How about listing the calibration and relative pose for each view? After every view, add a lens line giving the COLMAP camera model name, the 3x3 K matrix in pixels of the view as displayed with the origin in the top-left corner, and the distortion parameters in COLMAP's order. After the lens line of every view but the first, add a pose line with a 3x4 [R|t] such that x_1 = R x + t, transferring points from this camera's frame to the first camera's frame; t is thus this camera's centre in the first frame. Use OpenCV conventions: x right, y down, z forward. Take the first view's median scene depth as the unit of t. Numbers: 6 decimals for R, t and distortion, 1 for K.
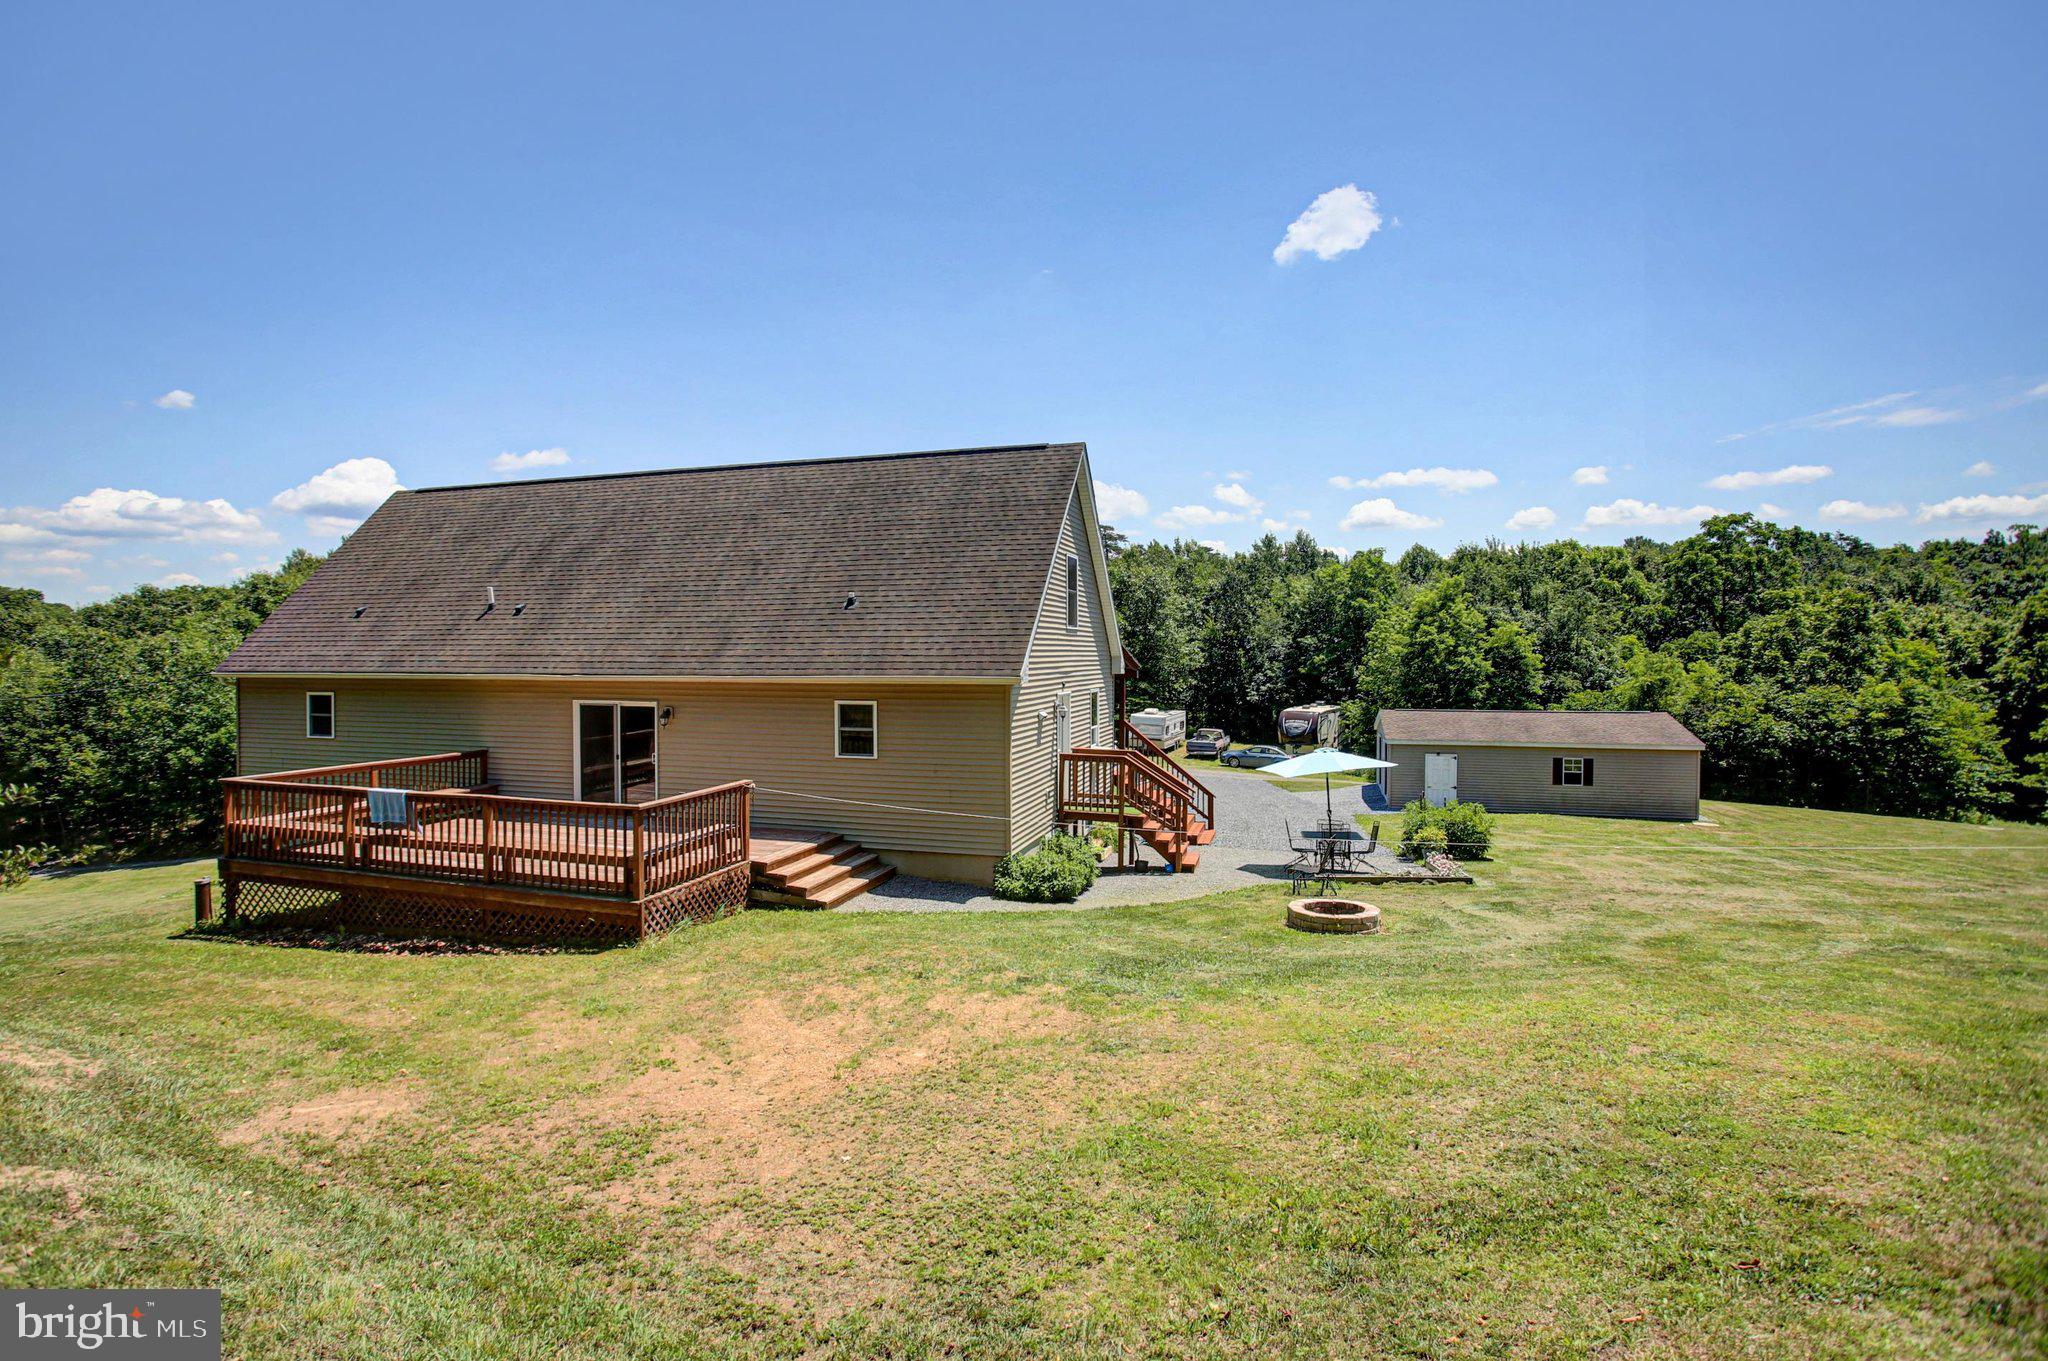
lens RADIAL K [[1032.2, 0, 1022.5], [0, 1032.2, 677.5], [0, 0, 1]] dist [-0.054803, 0.021051]
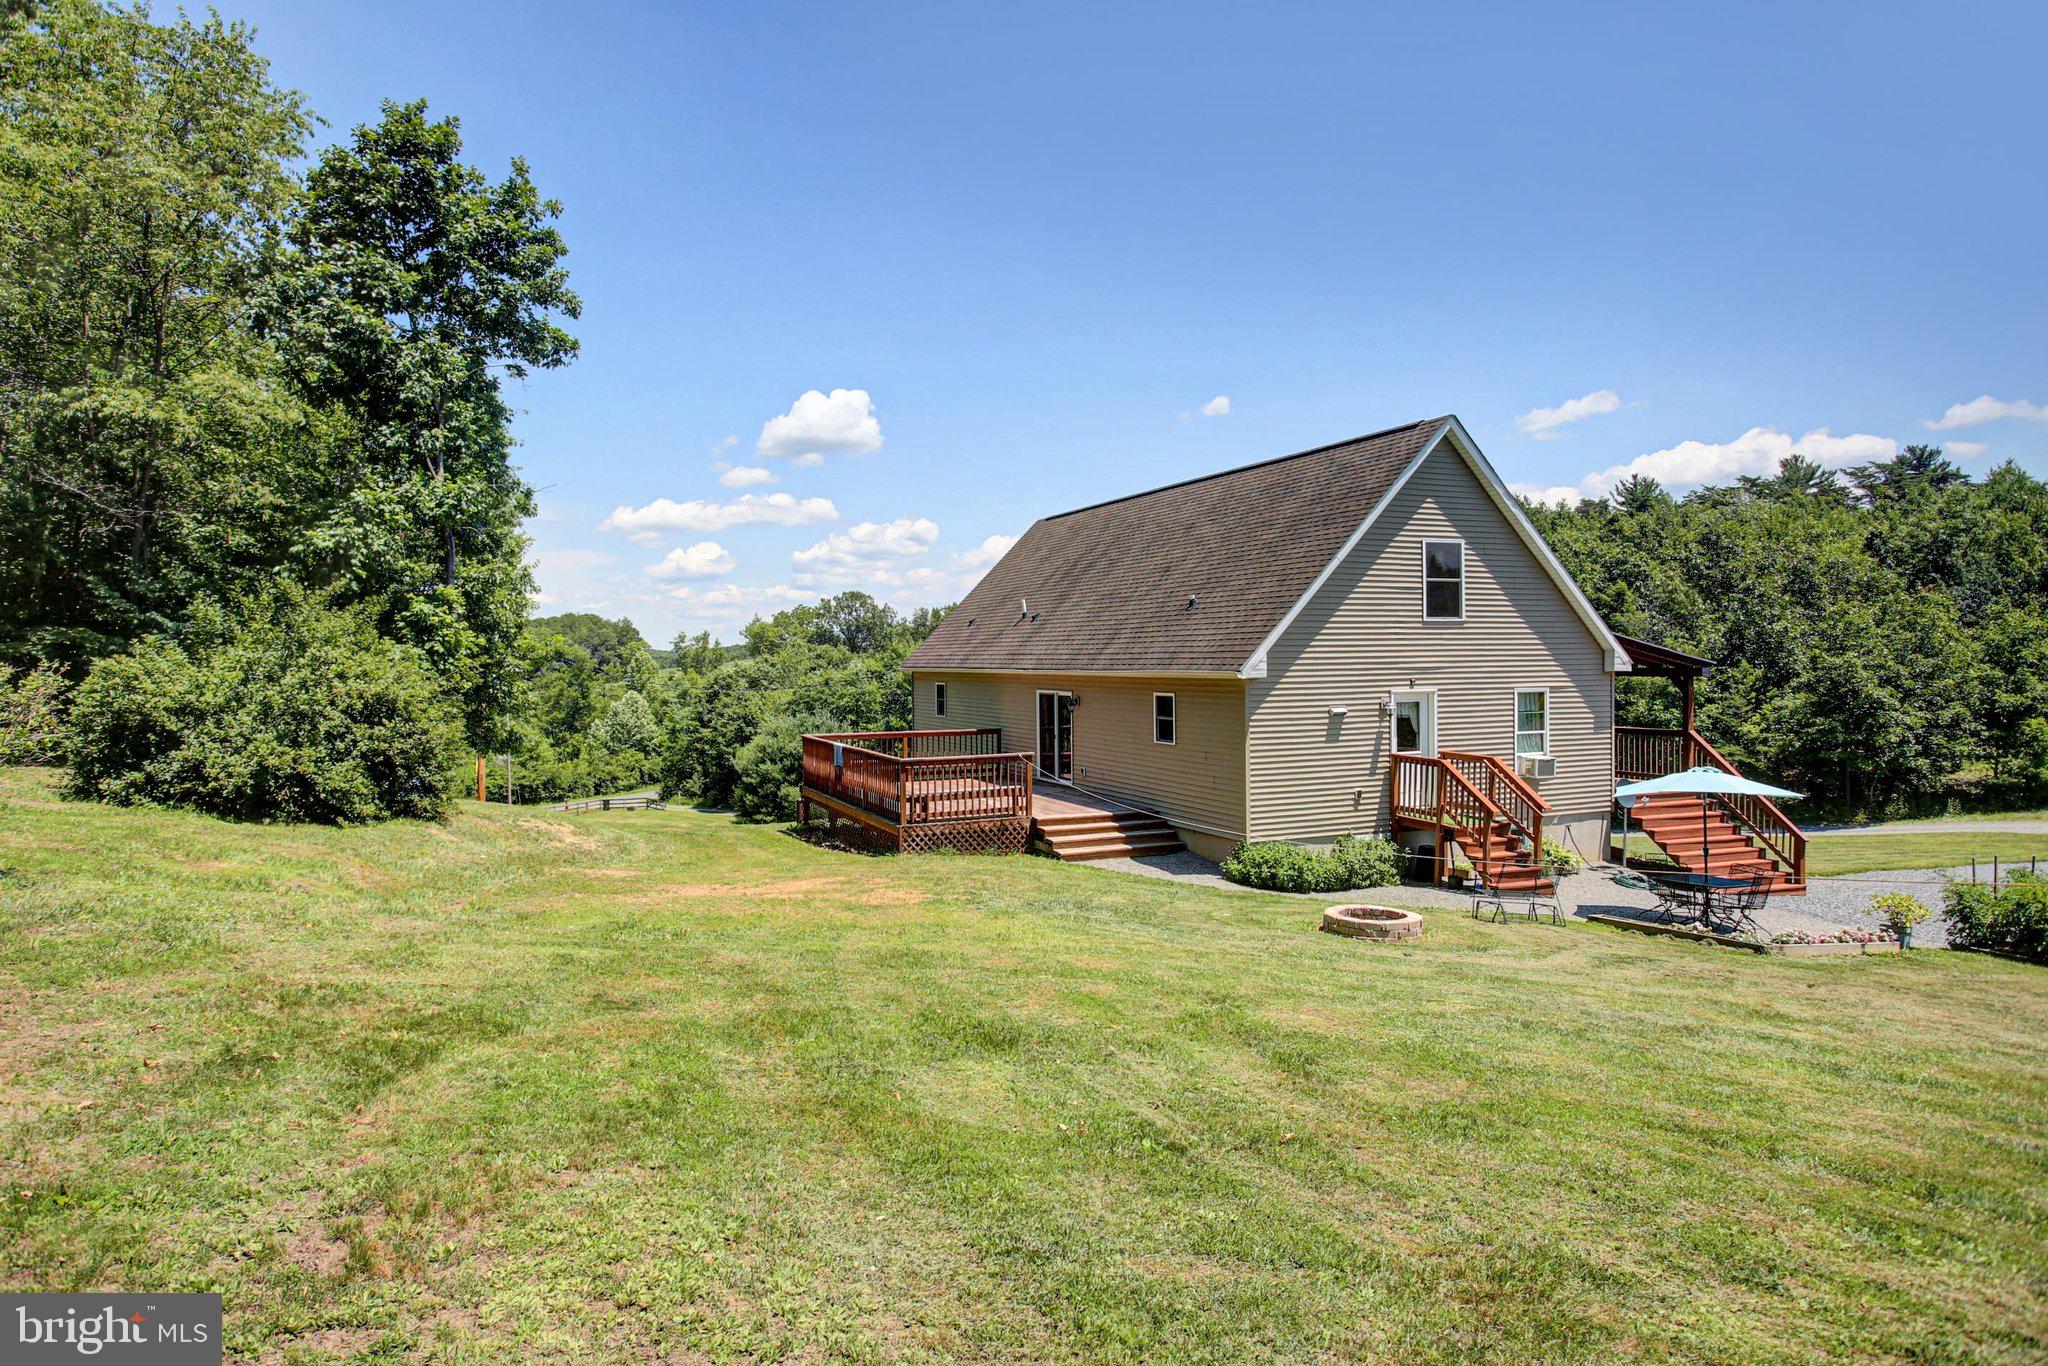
lens RADIAL K [[1280.1, 0, 1024.5], [0, 1280.1, 677.2], [0, 0, 1]] dist [-0.032810, 0.065345]
pose [[0.636148, 0.007094, -0.771535, 0.690539], [-0.007426, 0.999968, 0.003071, 0.002333], [0.771531, 0.003775, 0.636180, -0.003784]]
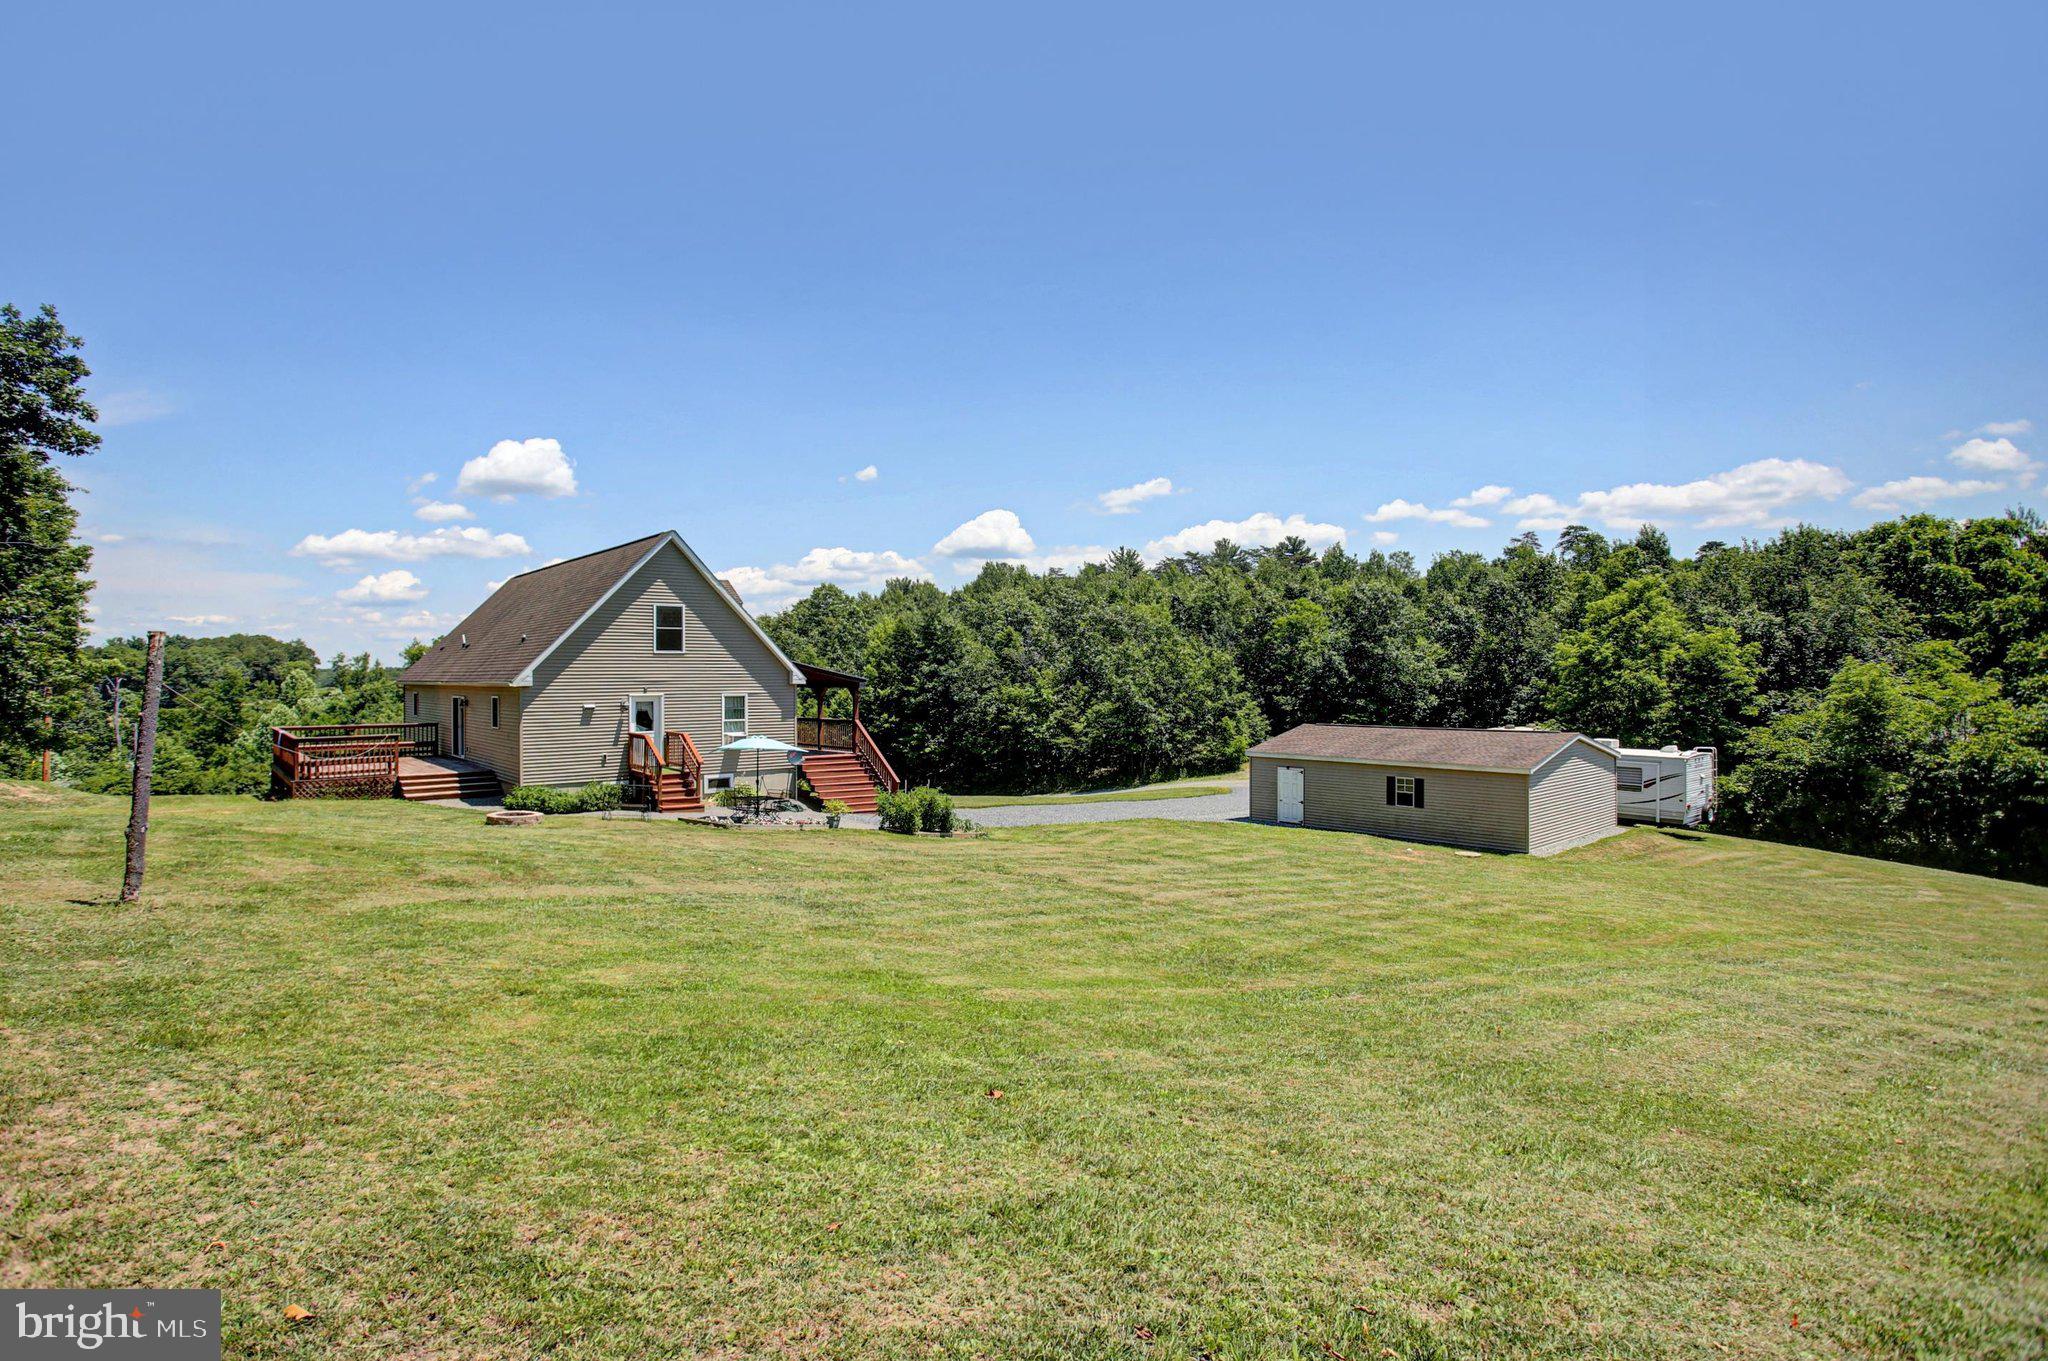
lens RADIAL K [[1058.0, 0, 1028.1], [0, 1058.0, 670.9], [0, 0, 1]] dist [-0.052657, 0.023041]
pose [[0.835687, -0.005232, -0.549181, 1.350238], [-0.008446, 0.999714, -0.022378, 0.010118], [0.549141, 0.023339, 0.835404, -0.000778]]
